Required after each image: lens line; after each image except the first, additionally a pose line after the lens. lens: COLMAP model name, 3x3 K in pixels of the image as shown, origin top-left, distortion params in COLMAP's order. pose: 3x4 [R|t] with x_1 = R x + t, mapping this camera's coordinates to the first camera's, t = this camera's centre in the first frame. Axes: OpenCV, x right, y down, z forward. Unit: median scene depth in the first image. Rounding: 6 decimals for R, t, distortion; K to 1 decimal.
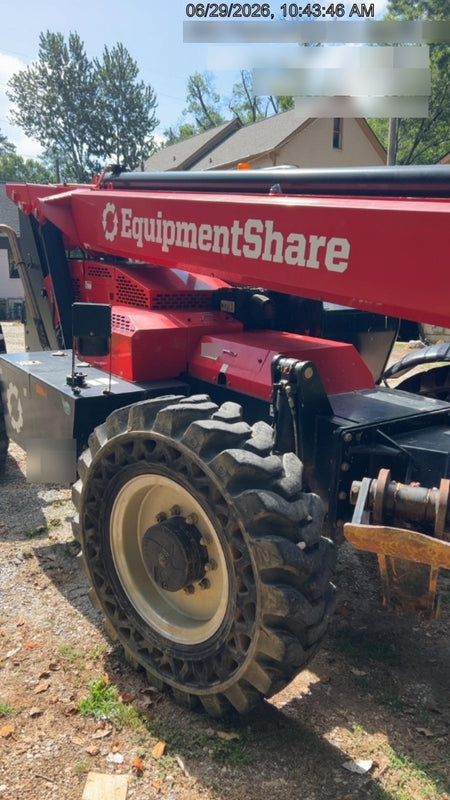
lens RADIAL K [[585.3, 0, 228.5], [0, 585.3, 409.8], [0, 0, 1]] dist [0.128085, -0.161791]
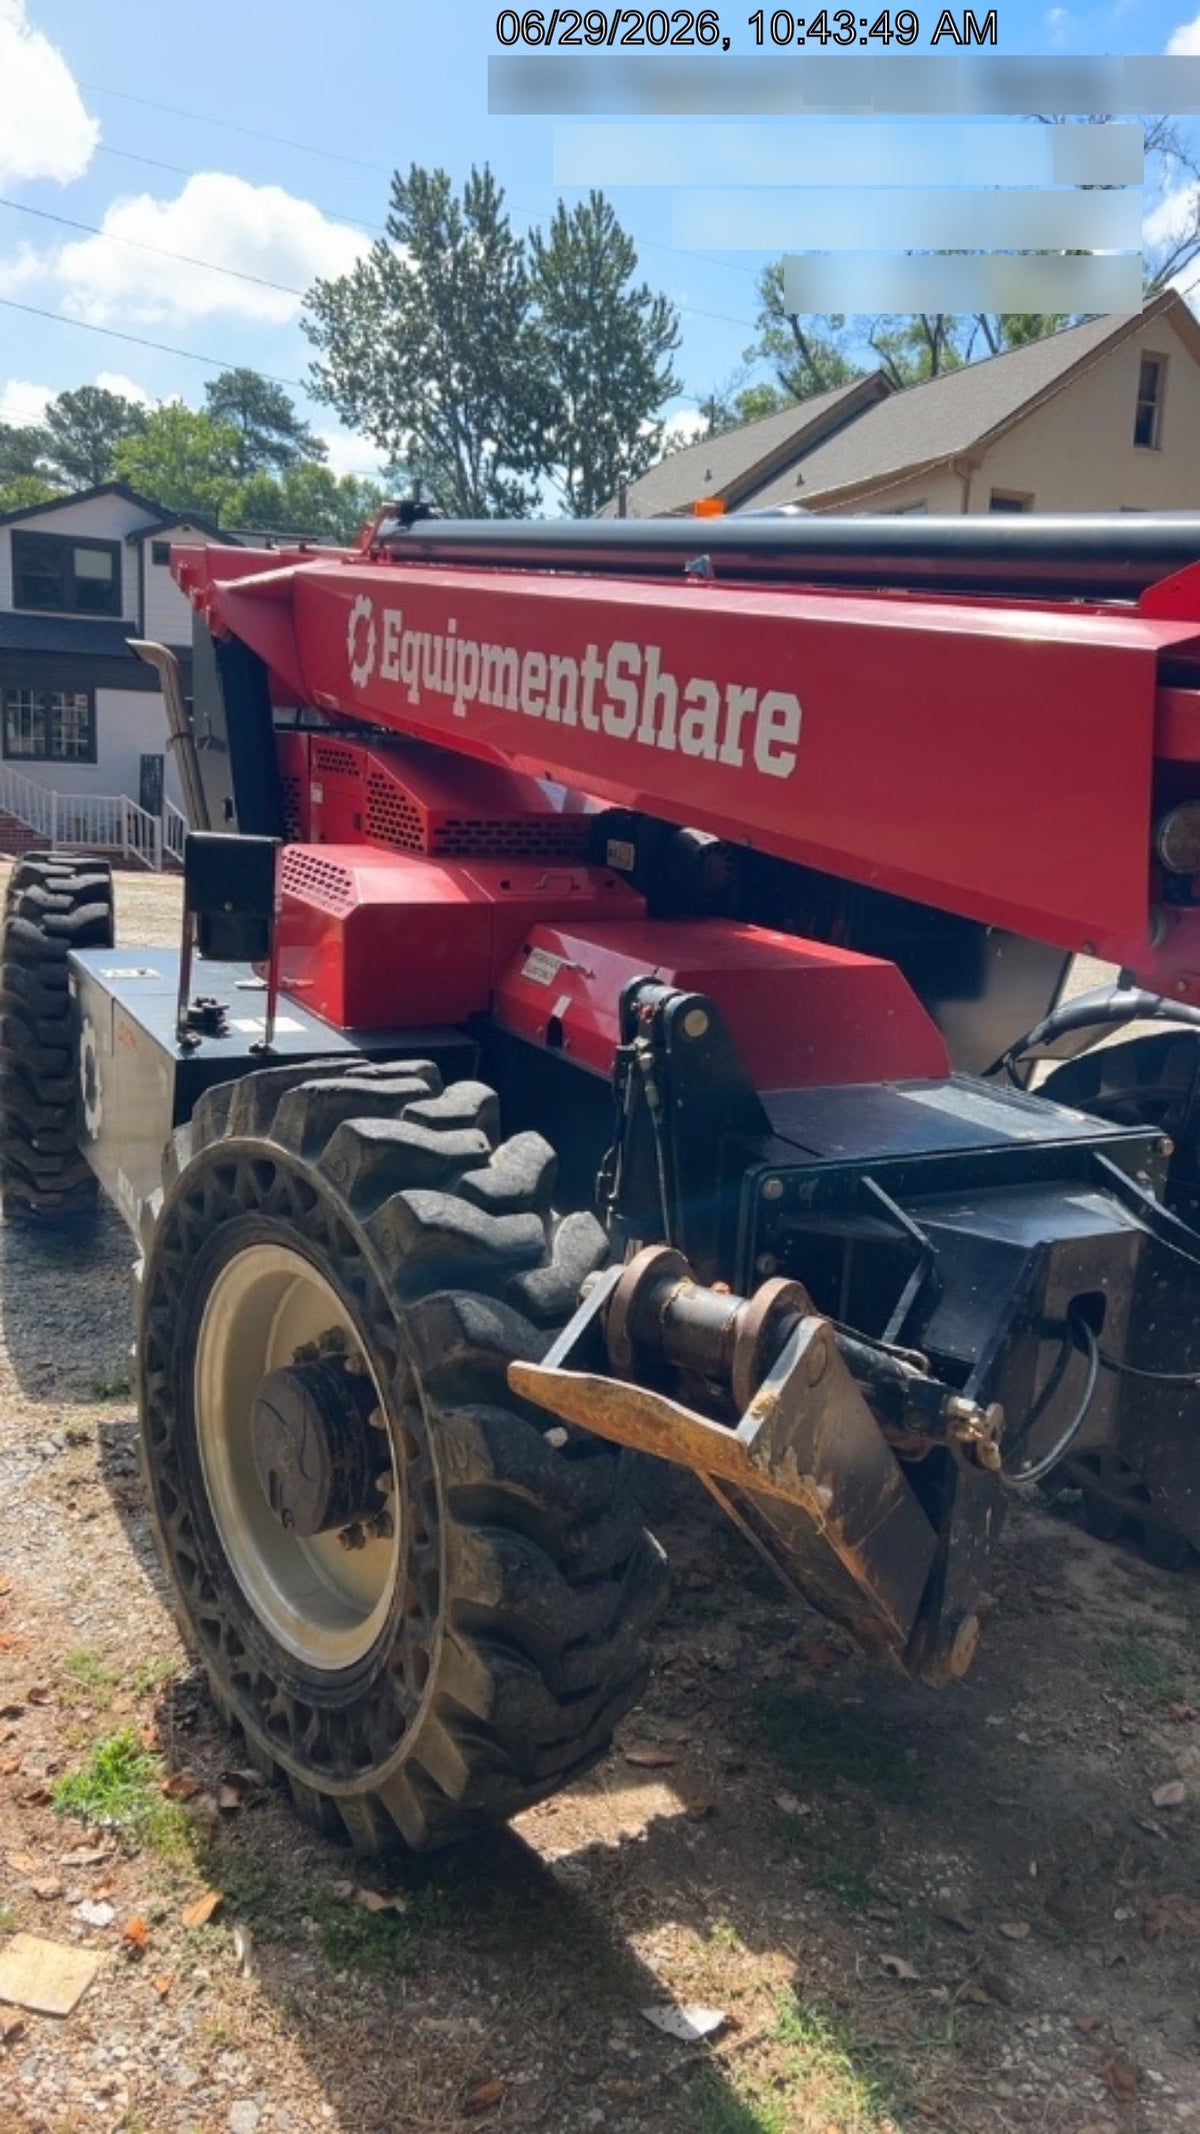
lens RADIAL K [[1559.3, 0, 600.0], [0, 1559.3, 1067.0], [0, 0, 1]] dist [0.151905, -0.206364]
pose [[0.987218, 0.055379, -0.149443, 0.221987], [-0.061596, 0.997404, -0.037300, 0.010298], [0.146989, 0.046028, 0.988067, -0.058324]]
